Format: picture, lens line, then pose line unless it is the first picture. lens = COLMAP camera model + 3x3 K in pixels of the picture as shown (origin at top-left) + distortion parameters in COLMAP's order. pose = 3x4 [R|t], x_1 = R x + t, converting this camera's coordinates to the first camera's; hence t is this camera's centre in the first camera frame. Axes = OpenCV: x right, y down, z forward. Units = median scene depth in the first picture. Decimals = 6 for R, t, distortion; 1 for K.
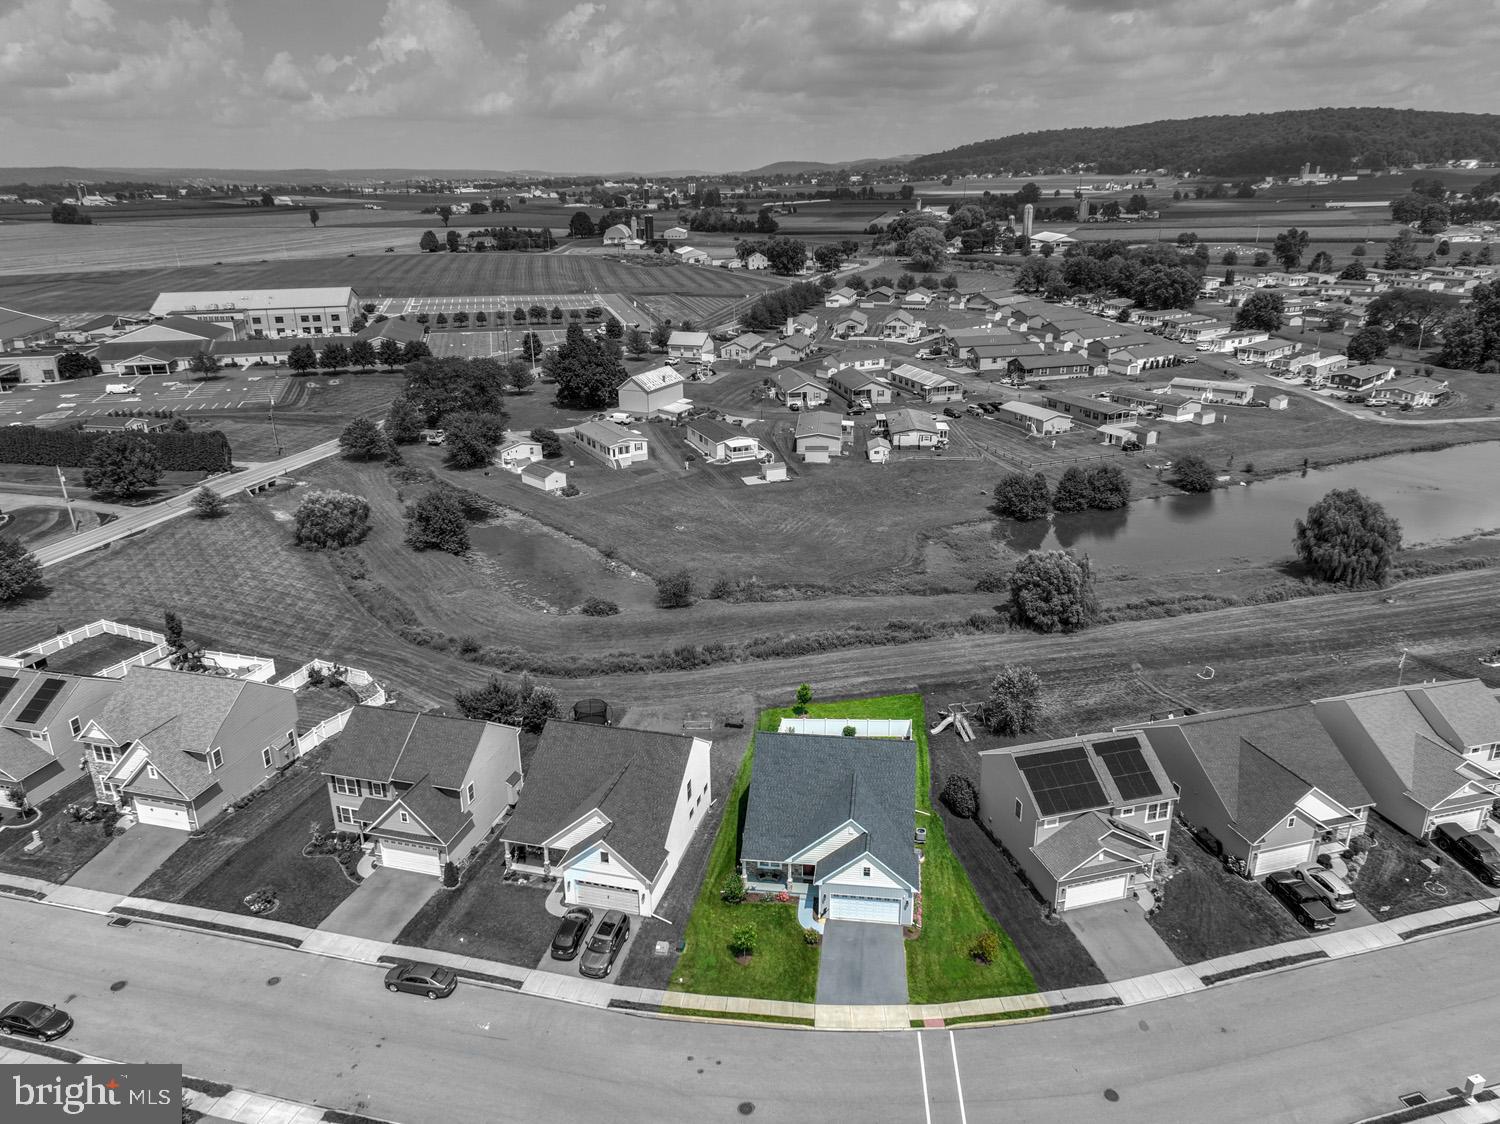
lens RADIAL K [[1054.2, 0, 752.5], [0, 1054.2, 562.6], [0, 0, 1]] dist [0.002125, 0.014071]
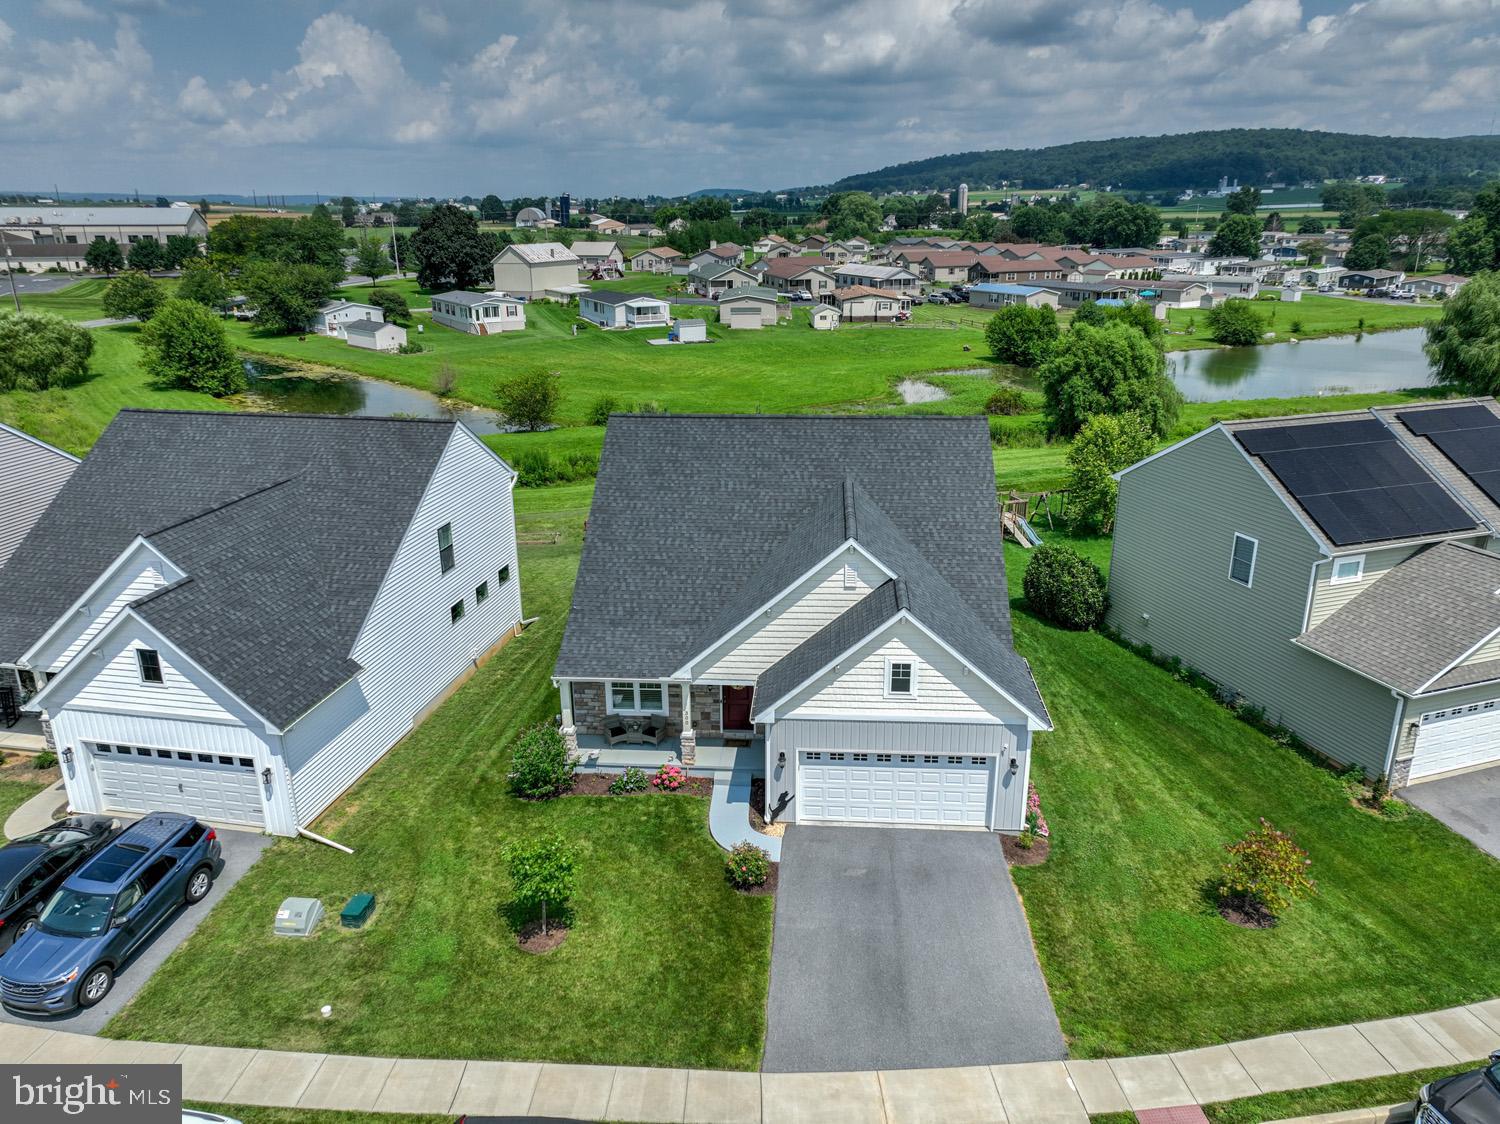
lens RADIAL K [[1054.2, 0, 752.5], [0, 1054.2, 562.6], [0, 0, 1]] dist [0.002125, 0.014071]
pose [[0.997812, -0.015274, 0.064334, 0.030875], [0.017019, 0.999500, -0.026651, 0.218866], [-0.063895, 0.027688, 0.997572, 0.541435]]
